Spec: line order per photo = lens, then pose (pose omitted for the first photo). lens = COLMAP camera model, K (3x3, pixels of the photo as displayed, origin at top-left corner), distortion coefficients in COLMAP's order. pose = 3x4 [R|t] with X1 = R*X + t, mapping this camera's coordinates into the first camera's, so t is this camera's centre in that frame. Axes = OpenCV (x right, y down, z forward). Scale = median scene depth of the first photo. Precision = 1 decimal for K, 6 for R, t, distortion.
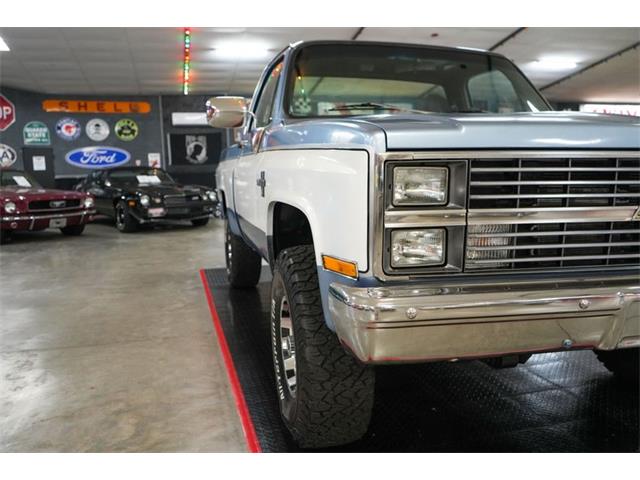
lens RADIAL K [[520.0, 0, 320.0], [0, 520.0, 240.0], [0, 0, 1]] dist [-0.004926, 0.003368]
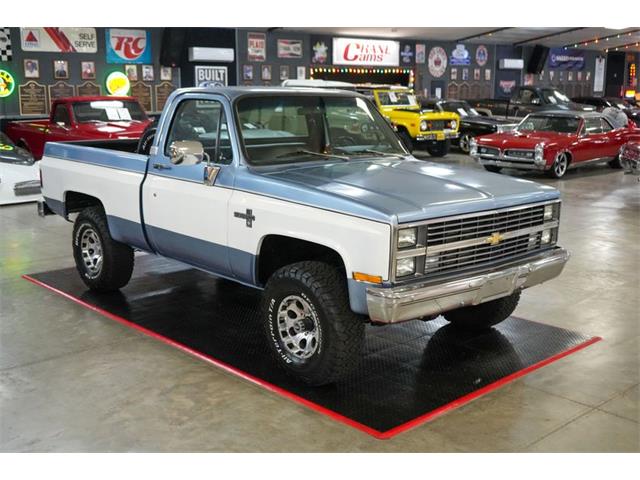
lens RADIAL K [[757.1, 0, 320.0], [0, 757.1, 240.0], [0, 0, 1]] dist [-0.002865, 0.022585]
pose [[0.887047, -0.073129, 0.455851, -0.247003], [0.041459, 0.996004, 0.079106, -0.057167], [-0.459814, -0.051272, 0.886534, -0.252823]]
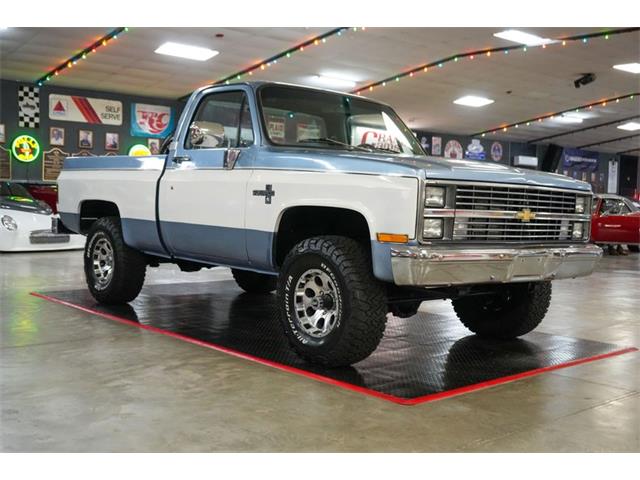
lens RADIAL K [[753.0, 0, 320.0], [0, 753.0, 240.0], [0, 0, 1]] dist [-0.001257, 0.012952]
pose [[0.895510, 0.018702, 0.444649, -0.241826], [0.012704, 0.997635, -0.067545, 0.040905], [-0.444861, 0.066136, 0.893155, -0.223670]]
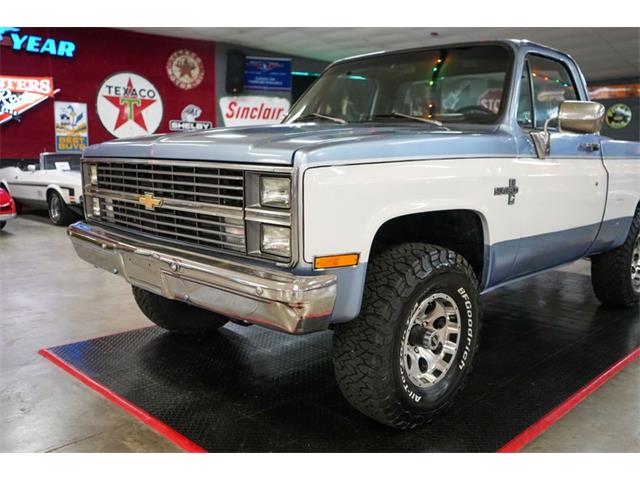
lens RADIAL K [[562.6, 0, 320.0], [0, 562.6, 240.0], [0, 0, 1]] dist [-0.003394, 0.000615]
pose [[0.502362, 0.143222, -0.852713, 0.403552], [-0.136621, 0.986946, 0.085279, -0.025997], [0.853795, 0.073658, 0.515372, 0.104799]]
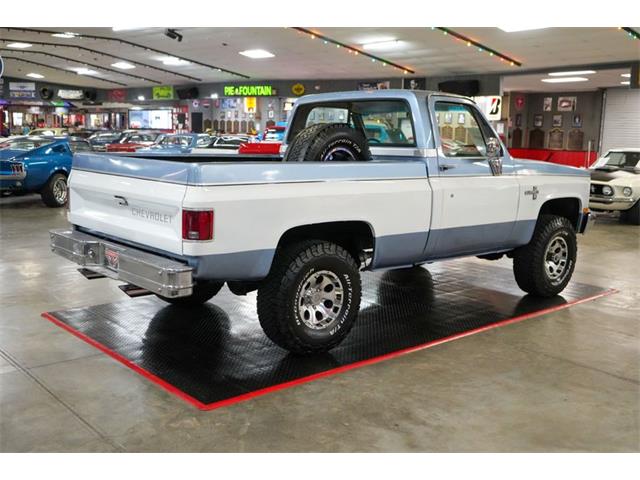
lens RADIAL K [[684.8, 0, 319.7], [0, 684.8, 209.0], [0, 0, 1]] dist [0.001957, 0.003211]
pose [[-0.419194, -0.095415, 0.902869, -0.560529], [0.103573, 0.982944, 0.151966, -0.141416], [-0.901969, 0.157216, -0.402162, 0.759958]]
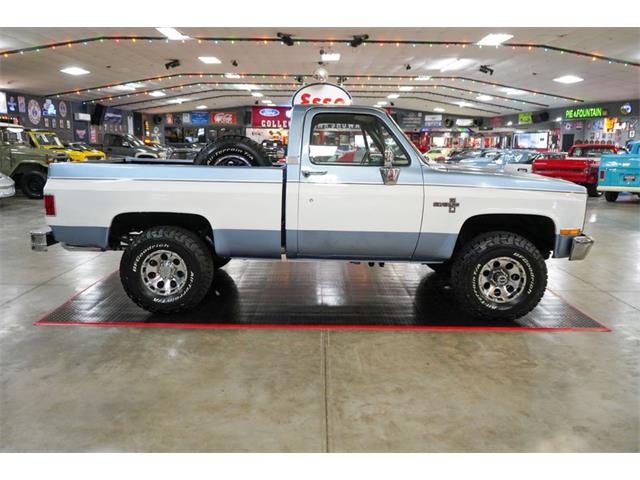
lens RADIAL K [[520.0, 0, 320.0], [0, 520.0, 240.0], [0, 0, 1]] dist [-0.004926, 0.003368]
pose [[0.262817, -0.155268, 0.952270, -0.546674], [0.106998, 0.985569, 0.131167, -0.076858], [-0.958894, 0.067418, 0.275638, 0.269940]]
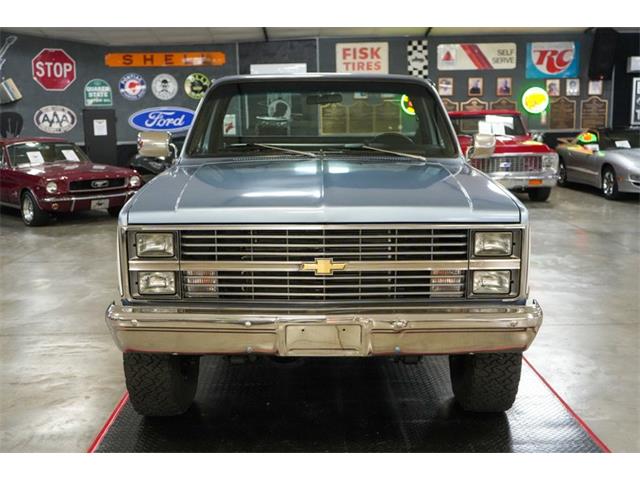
lens RADIAL K [[750.1, 0, 320.0], [0, 750.1, 240.0], [0, 0, 1]] dist [-0.004050, 0.020292]
pose [[0.966784, 0.043228, -0.251914, 0.206903], [-0.034030, 0.998589, 0.040759, -0.037564], [0.253321, -0.030832, 0.966891, -0.181973]]
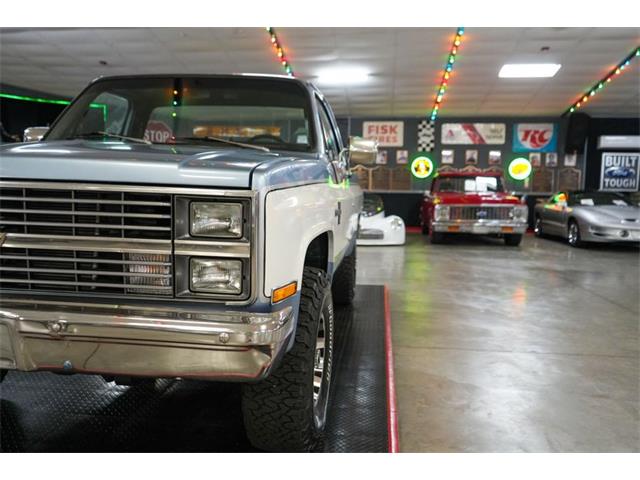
lens RADIAL K [[520.0, 0, 320.0], [0, 520.0, 240.0], [0, 0, 1]] dist [-0.004926, 0.003368]
pose [[0.922830, 0.068598, -0.379051, 0.298510], [-0.083348, 0.996264, -0.022622, -0.015034], [0.376083, 0.052469, 0.925099, 0.052337]]
